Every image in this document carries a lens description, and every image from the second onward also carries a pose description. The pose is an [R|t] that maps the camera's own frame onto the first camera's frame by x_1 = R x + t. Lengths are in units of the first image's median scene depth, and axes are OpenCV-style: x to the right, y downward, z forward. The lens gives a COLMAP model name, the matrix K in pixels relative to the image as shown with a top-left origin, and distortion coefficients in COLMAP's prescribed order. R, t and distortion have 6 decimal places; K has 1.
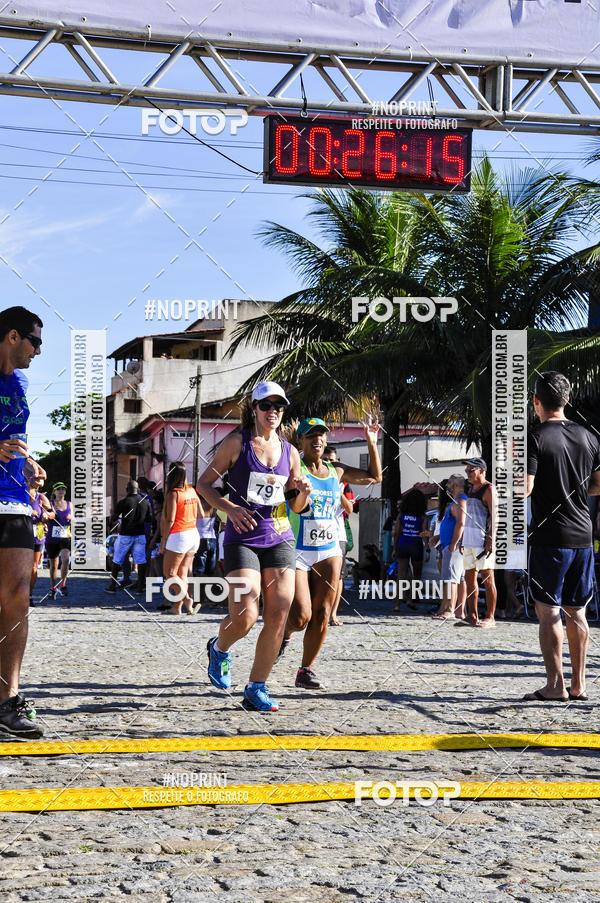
lens RADIAL K [[2146.3, 0, 304.5], [0, 2146.3, 476.9], [0, 0, 1]] dist [0.546858, 1.331214]
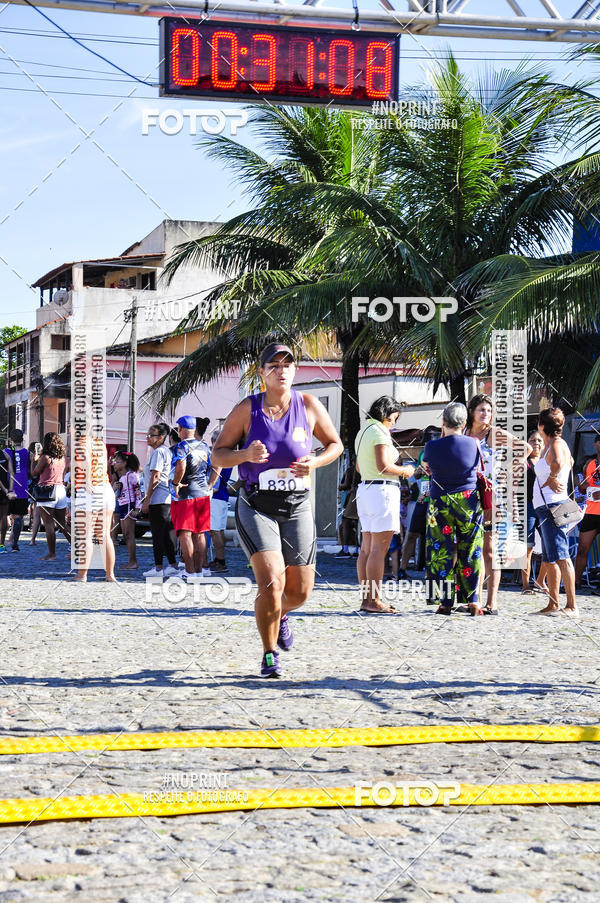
lens RADIAL K [[2428.0, 0, 303.8], [0, 2428.0, 472.3], [0, 0, 1]] dist [0.703195, 1.276487]
pose [[0.999844, -0.004314, 0.017112, 0.021050], [0.003954, 0.999771, 0.021039, -0.006125], [-0.017199, -0.020968, 0.999632, 0.008762]]
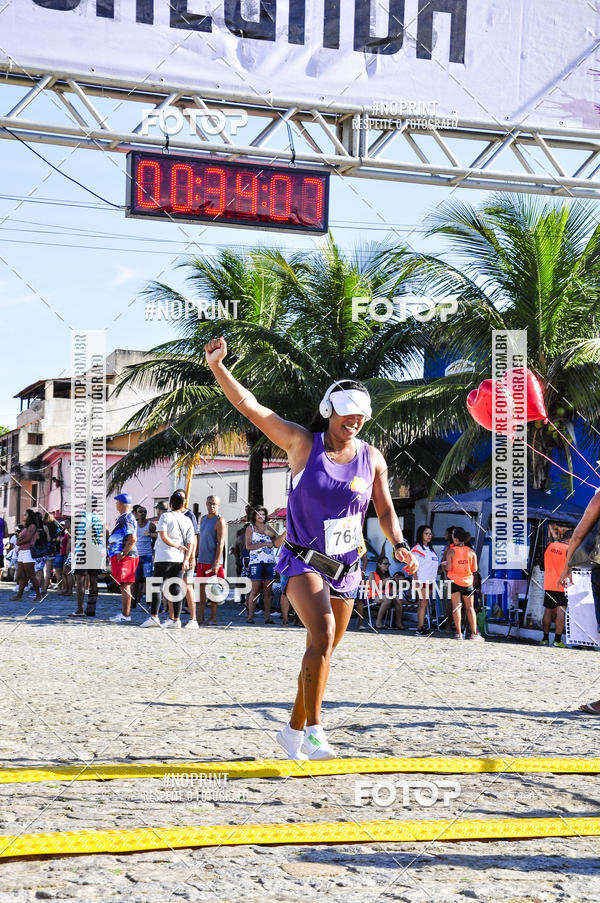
lens RADIAL K [[1795.3, 0, 305.5], [0, 1795.3, 474.8], [0, 0, 1]] dist [0.369895, 0.770191]
pose [[0.997635, 0.015023, 0.067067, 0.009815], [-0.014010, 0.999781, -0.015555, -0.002652], [-0.067286, 0.014578, 0.997627, 0.146826]]
